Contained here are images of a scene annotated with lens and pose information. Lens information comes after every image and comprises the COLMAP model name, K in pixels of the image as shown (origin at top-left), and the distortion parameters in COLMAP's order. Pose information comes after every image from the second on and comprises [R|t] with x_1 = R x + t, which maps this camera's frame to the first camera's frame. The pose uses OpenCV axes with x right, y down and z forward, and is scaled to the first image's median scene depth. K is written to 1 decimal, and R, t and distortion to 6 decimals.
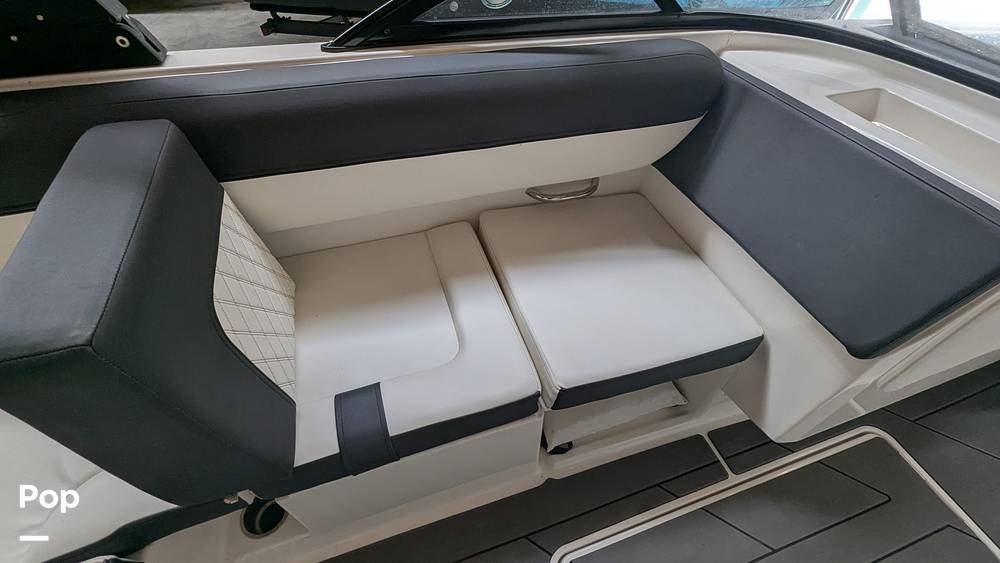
lens RADIAL K [[412.1, 0, 496.9], [0, 412.1, 287.1], [0, 0, 1]] dist [-0.000093, -0.003762]
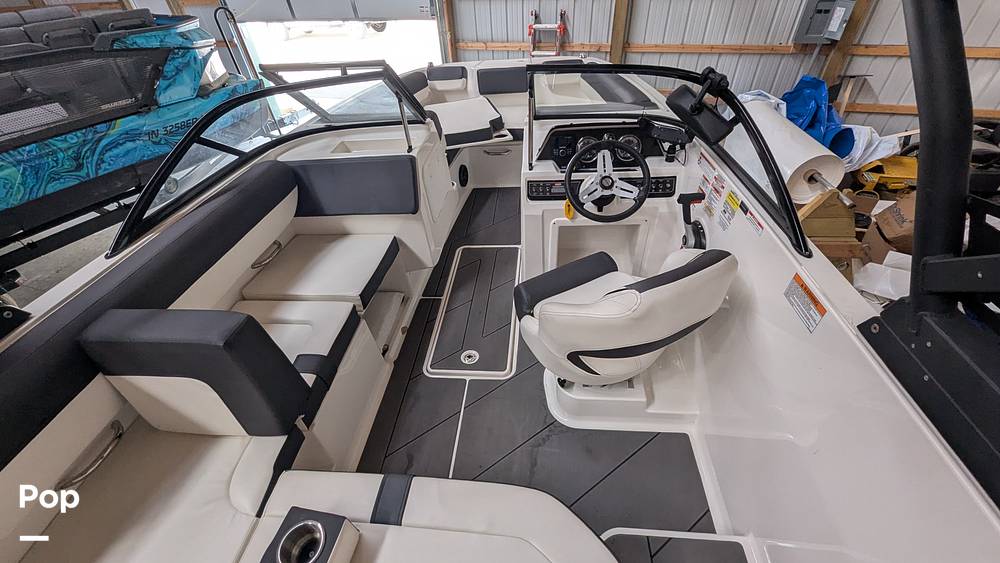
lens RADIAL K [[392.2, 0, 500.0], [0, 392.2, 281.5], [0, 0, 1]] dist [-0.000759, -0.000138]
pose [[0.382115, -0.634029, 0.672305, -0.674534], [0.736111, 0.648658, 0.193348, 0.249099], [-0.558685, 0.421010, 0.714578, -0.705417]]
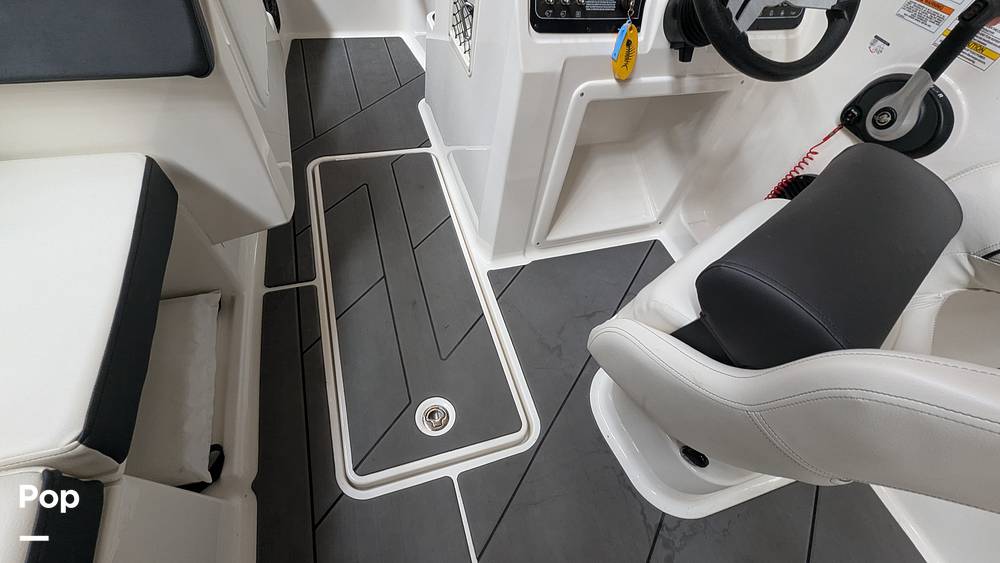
lens RADIAL K [[412.1, 0, 496.9], [0, 412.1, 287.1], [0, 0, 1]] dist [-0.000093, -0.003762]
pose [[0.010154, -0.828922, 0.559271, 0.014350], [0.659694, 0.425870, 0.619225, 0.148452], [-0.751466, 0.362660, 0.551159, 0.140747]]
